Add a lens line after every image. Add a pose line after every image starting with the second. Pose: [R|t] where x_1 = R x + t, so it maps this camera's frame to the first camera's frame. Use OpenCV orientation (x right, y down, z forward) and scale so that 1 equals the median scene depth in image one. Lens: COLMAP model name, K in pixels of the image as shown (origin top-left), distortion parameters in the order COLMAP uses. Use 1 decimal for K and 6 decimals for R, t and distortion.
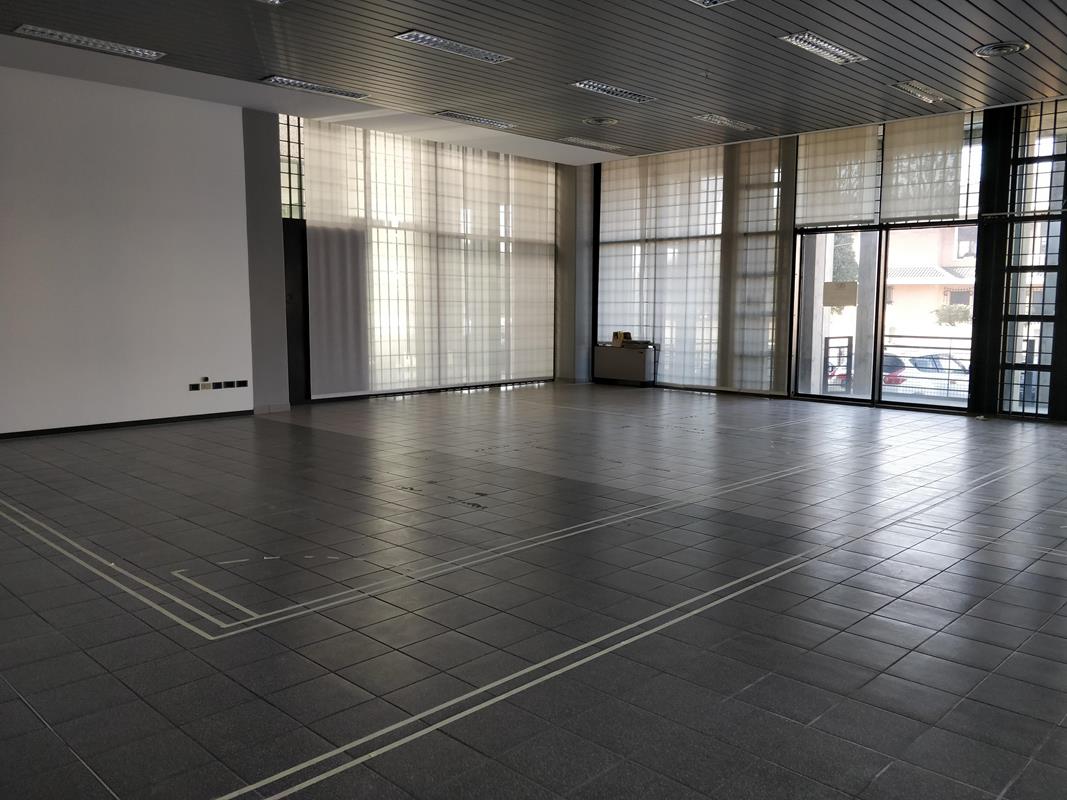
lens RADIAL K [[865.0, 0, 533.5], [0, 865.0, 400.0], [0, 0, 1]] dist [0.077434, -0.134079]
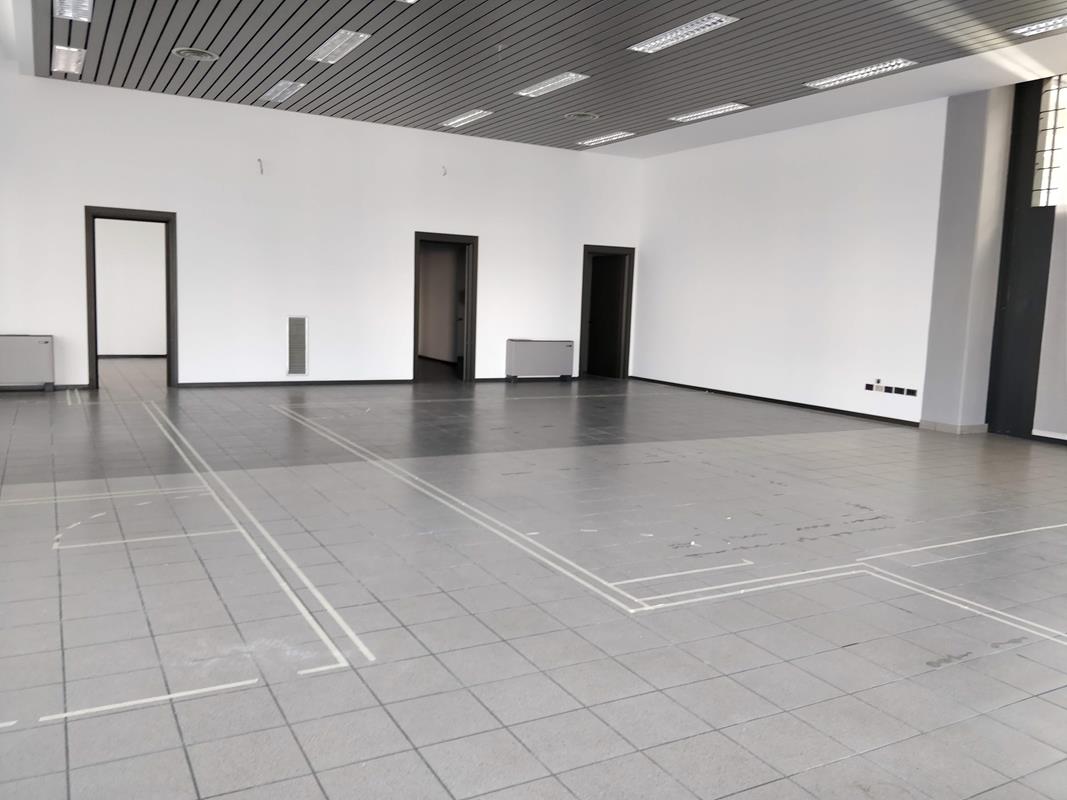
lens RADIAL K [[865.0, 0, 533.5], [0, 865.0, 400.0], [0, 0, 1]] dist [0.077434, -0.134079]
pose [[-0.283716, 0.109646, -0.952619, 0.692413], [-0.134677, 0.979038, 0.152797, -0.101085], [0.949404, 0.171647, -0.263001, 0.865645]]
